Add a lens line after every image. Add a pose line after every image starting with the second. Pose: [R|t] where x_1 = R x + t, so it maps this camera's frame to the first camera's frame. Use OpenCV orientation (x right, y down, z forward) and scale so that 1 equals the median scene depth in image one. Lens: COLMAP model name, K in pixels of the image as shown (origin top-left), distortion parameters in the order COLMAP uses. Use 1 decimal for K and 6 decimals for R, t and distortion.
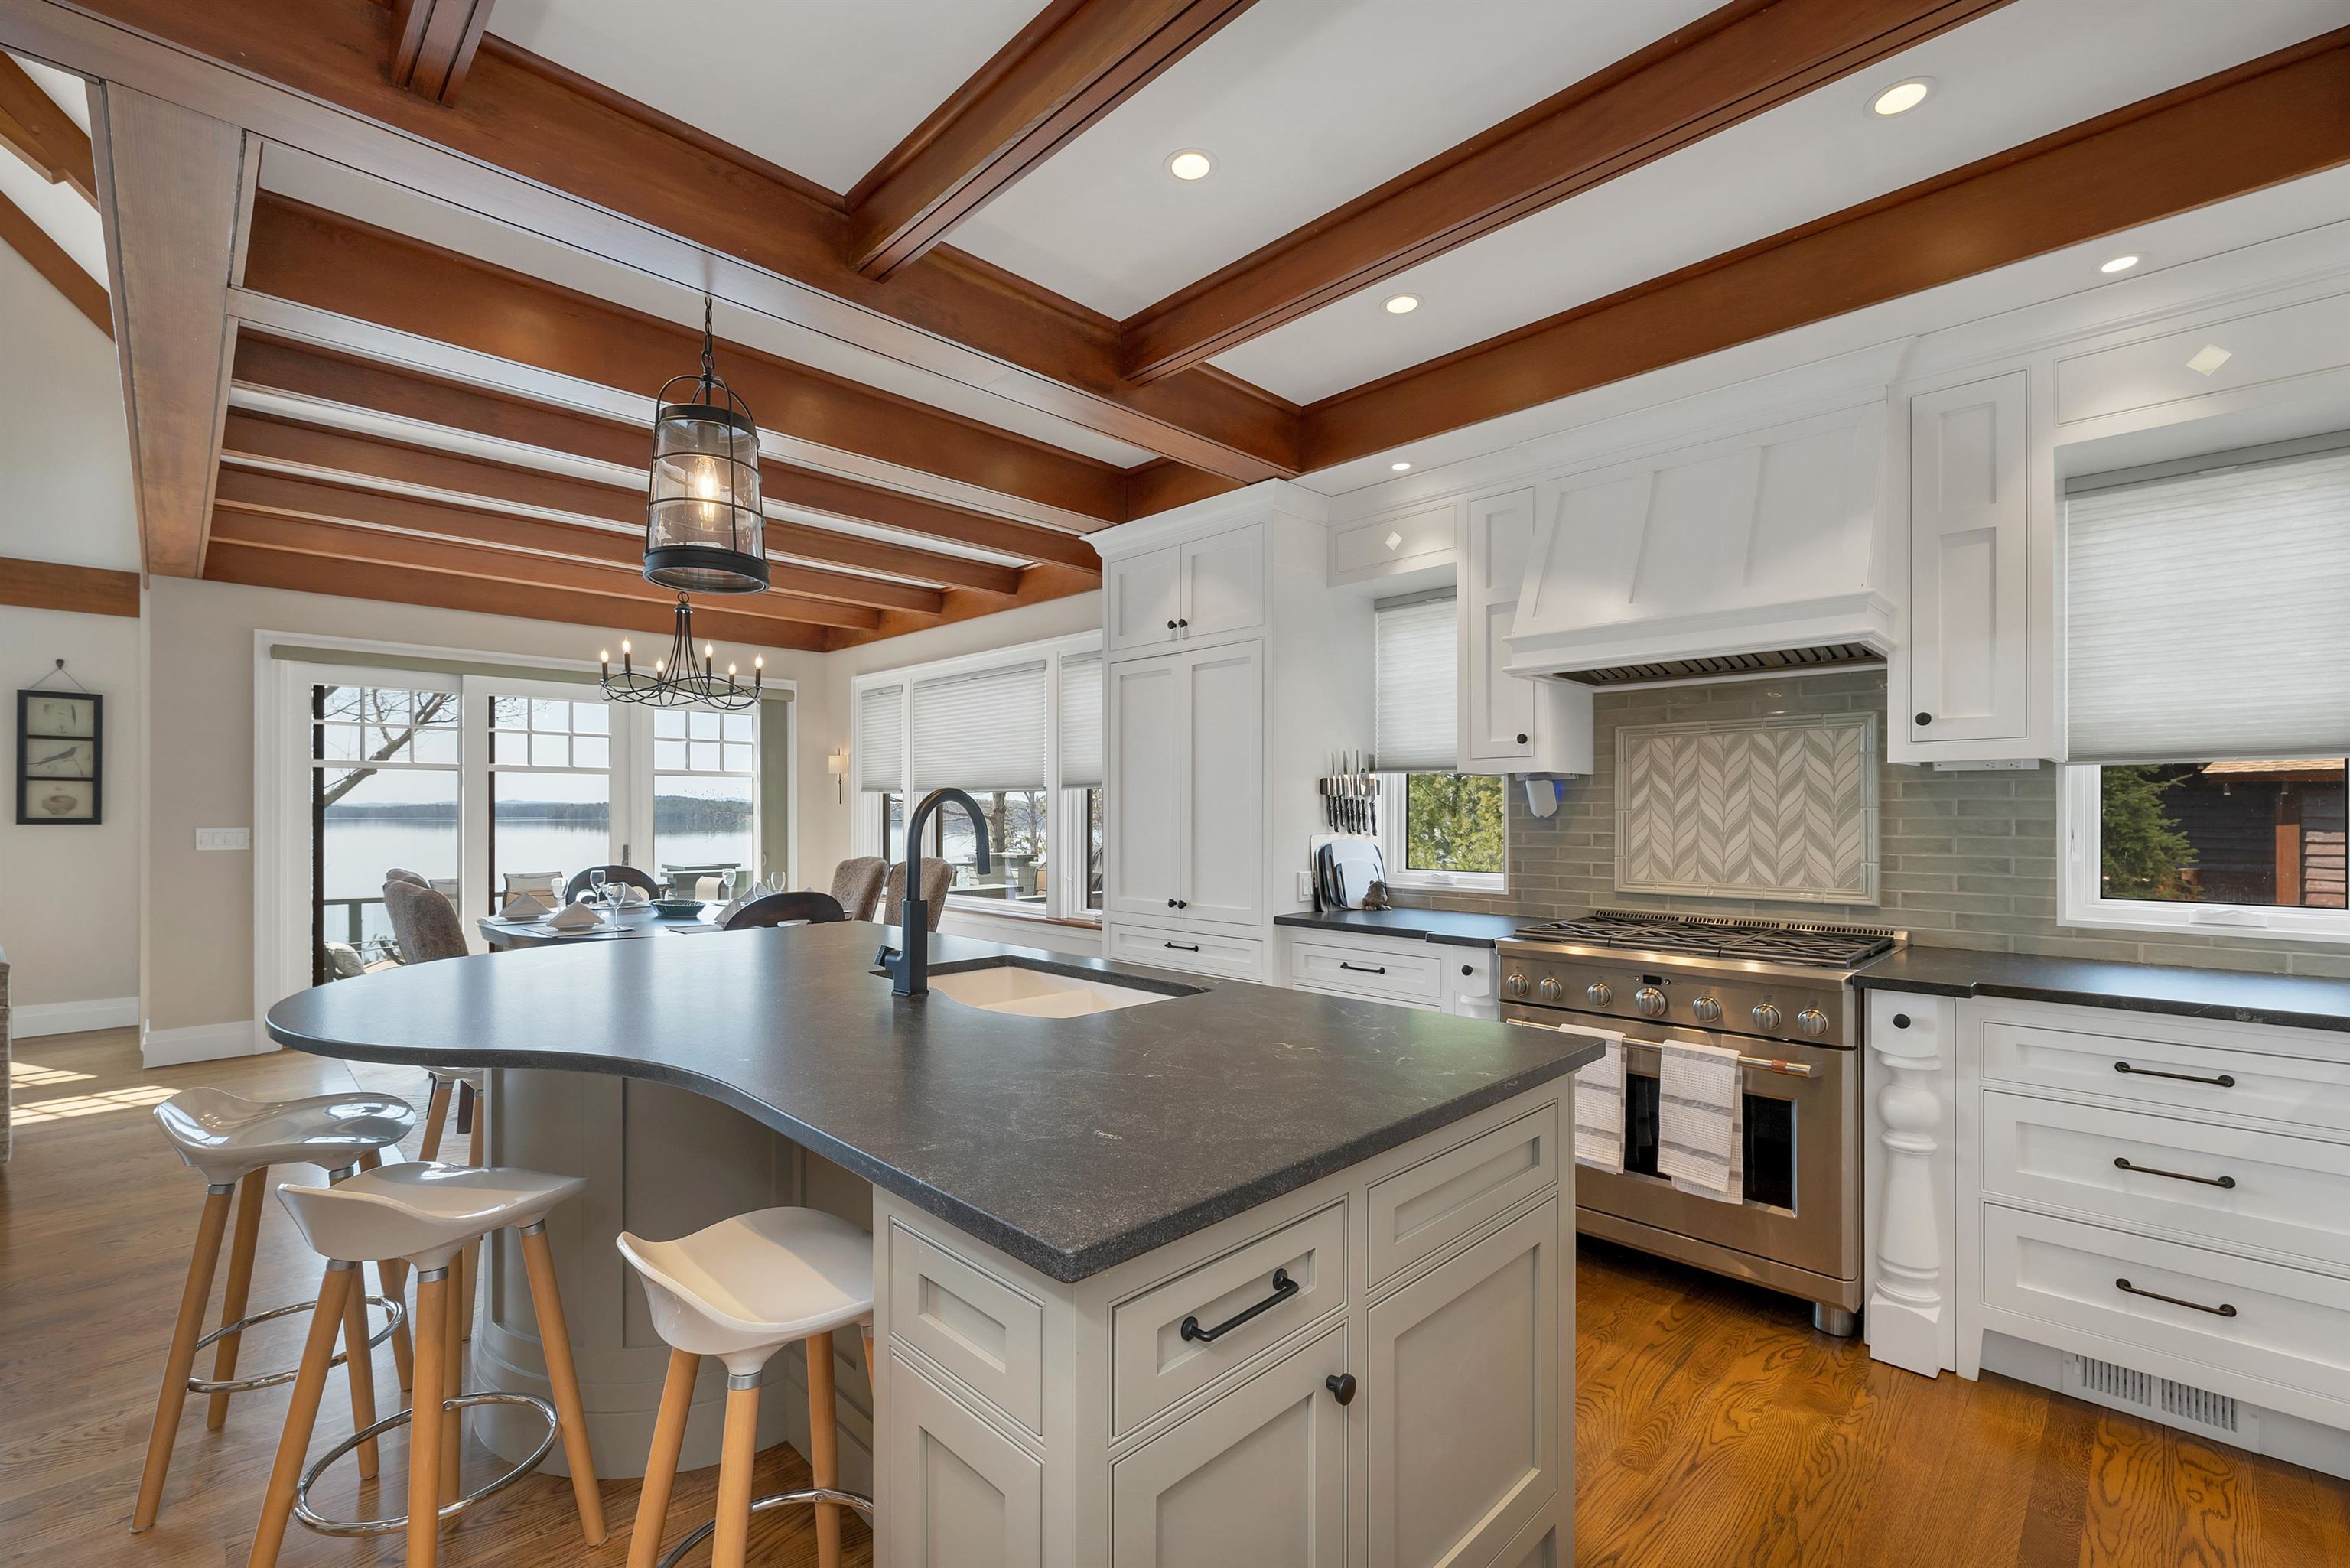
lens RADIAL K [[997.6, 0, 1160.7], [0, 997.6, 809.5], [0, 0, 1]] dist [0.001156, 0.000574]
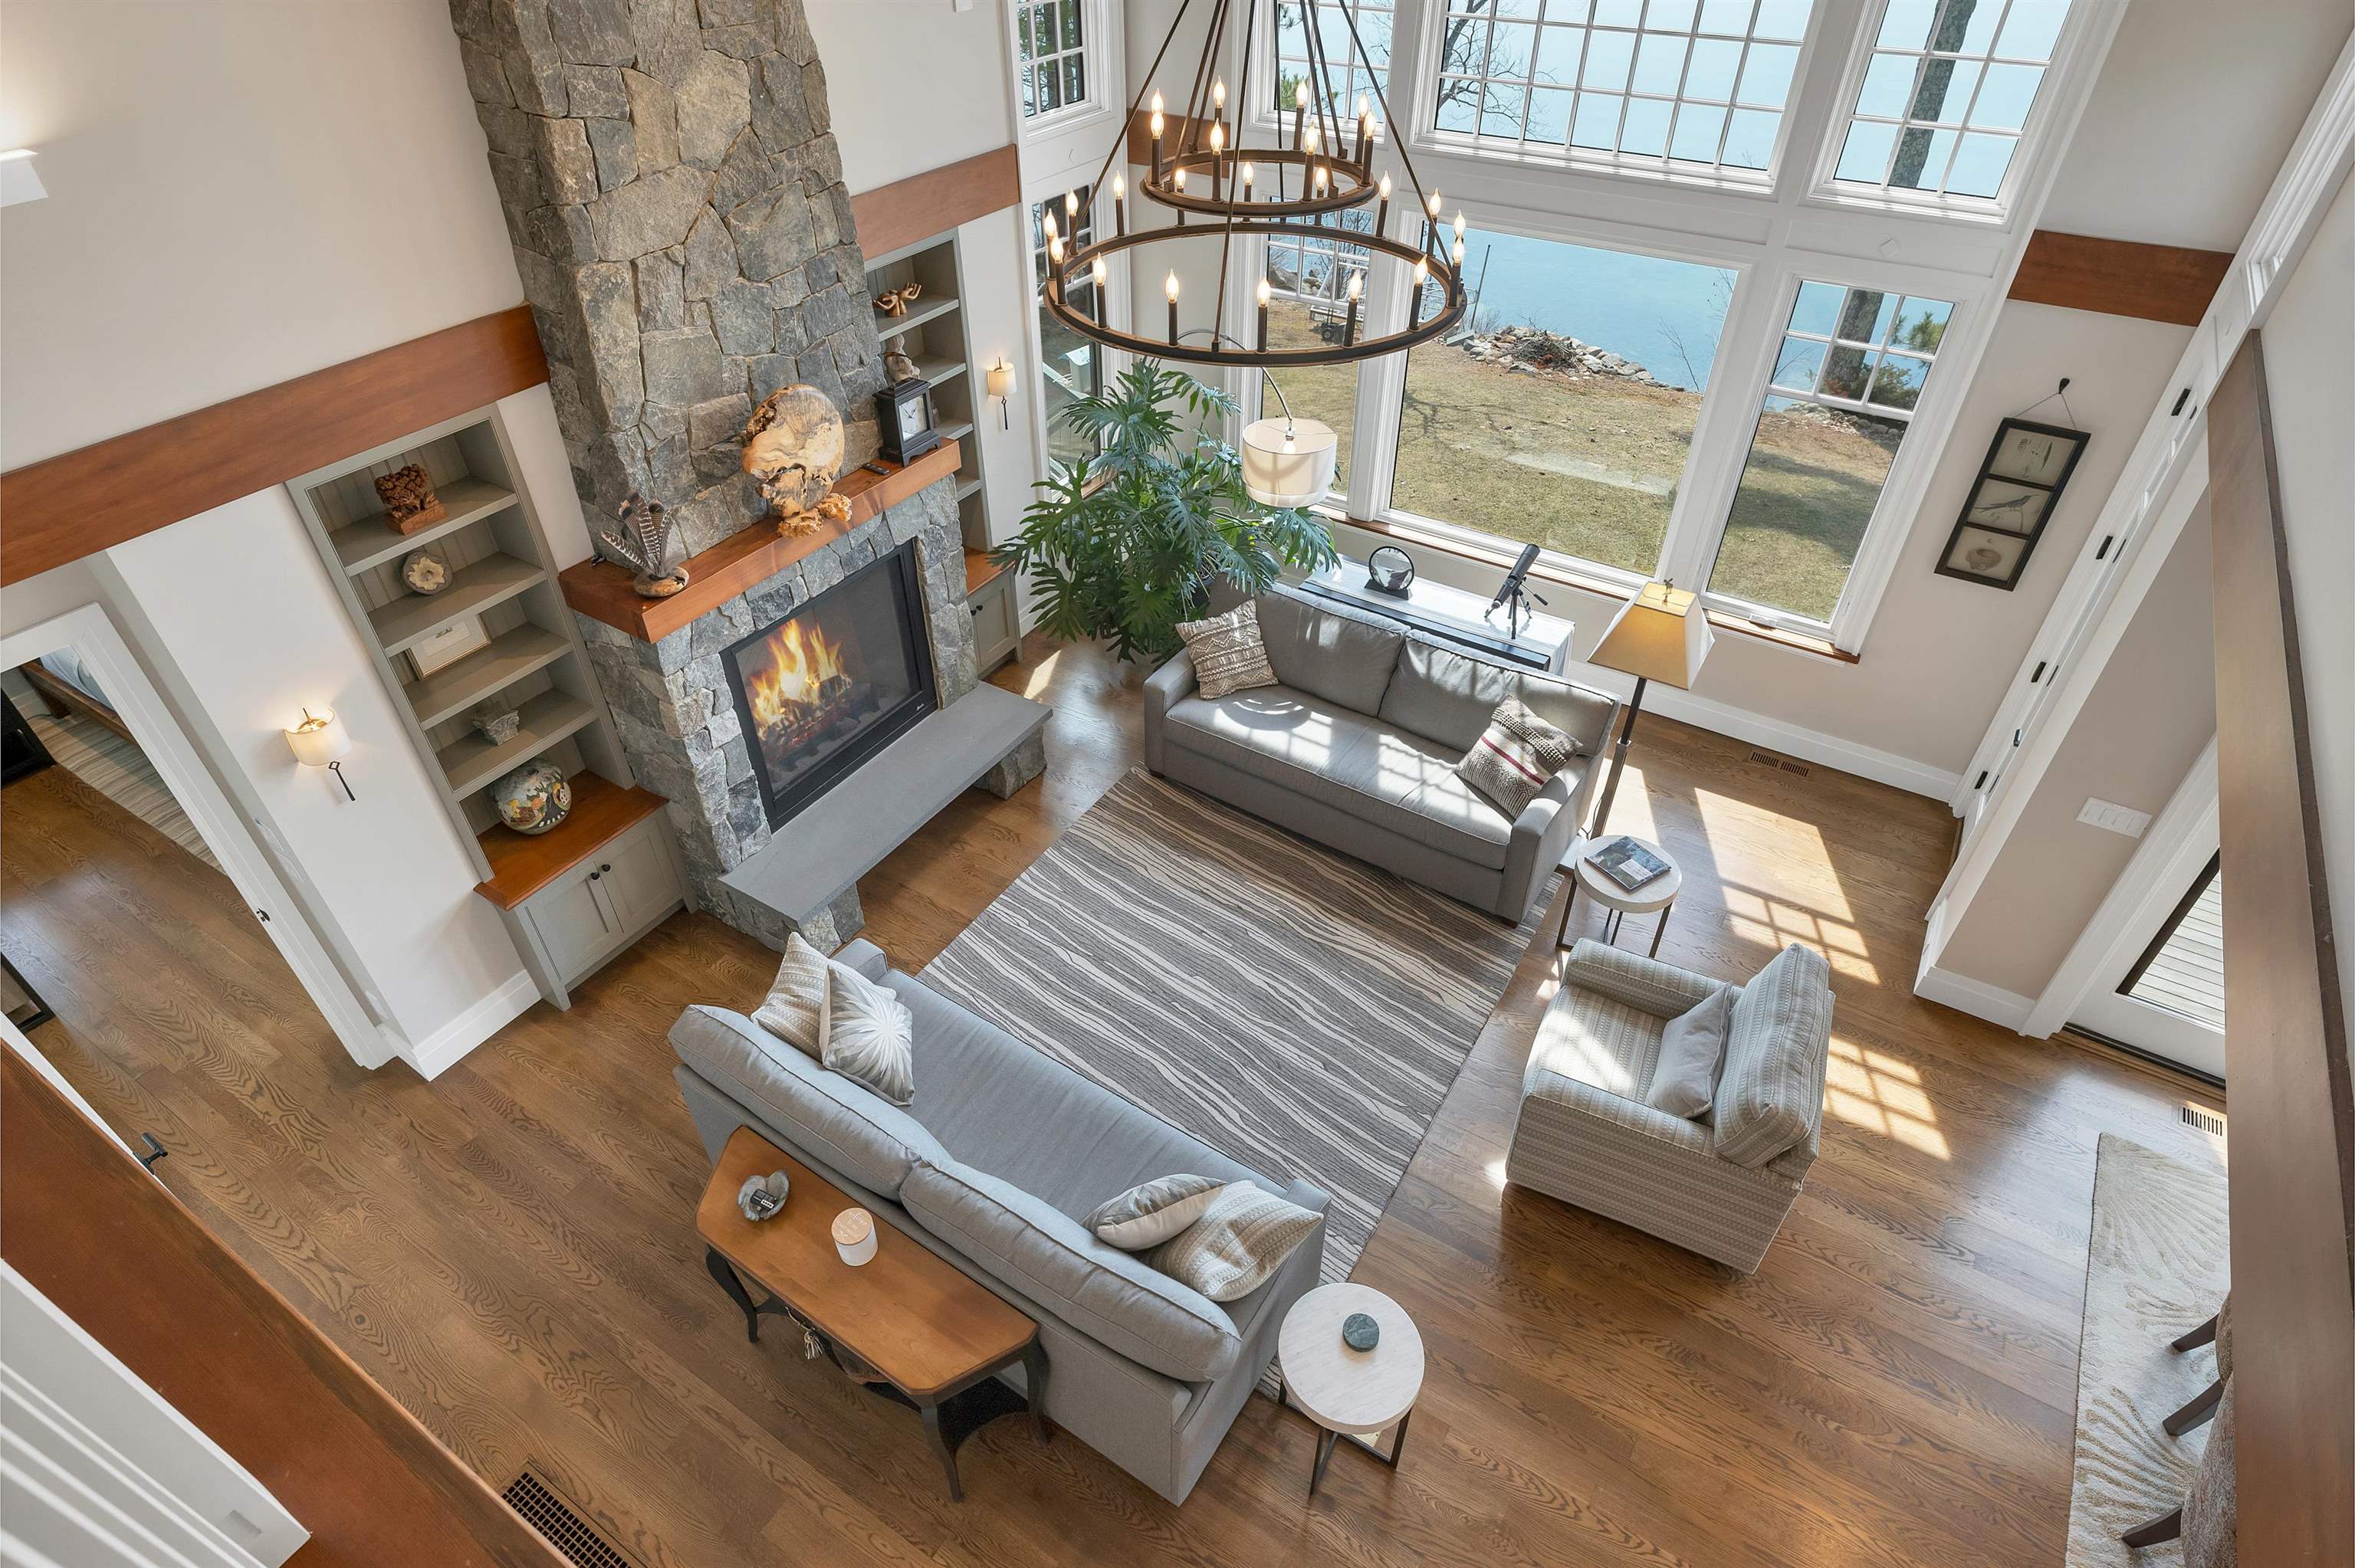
lens RADIAL K [[1235.9, 0, 1177.5], [0, 1235.9, 784.0], [0, 0, 1]] dist [0.002107, 0.000745]
pose [[0.227455, 0.618114, -0.752462, -0.567794], [0.005627, 0.771869, 0.635757, -0.725874], [0.973772, -0.148841, 0.172087, 0.252968]]
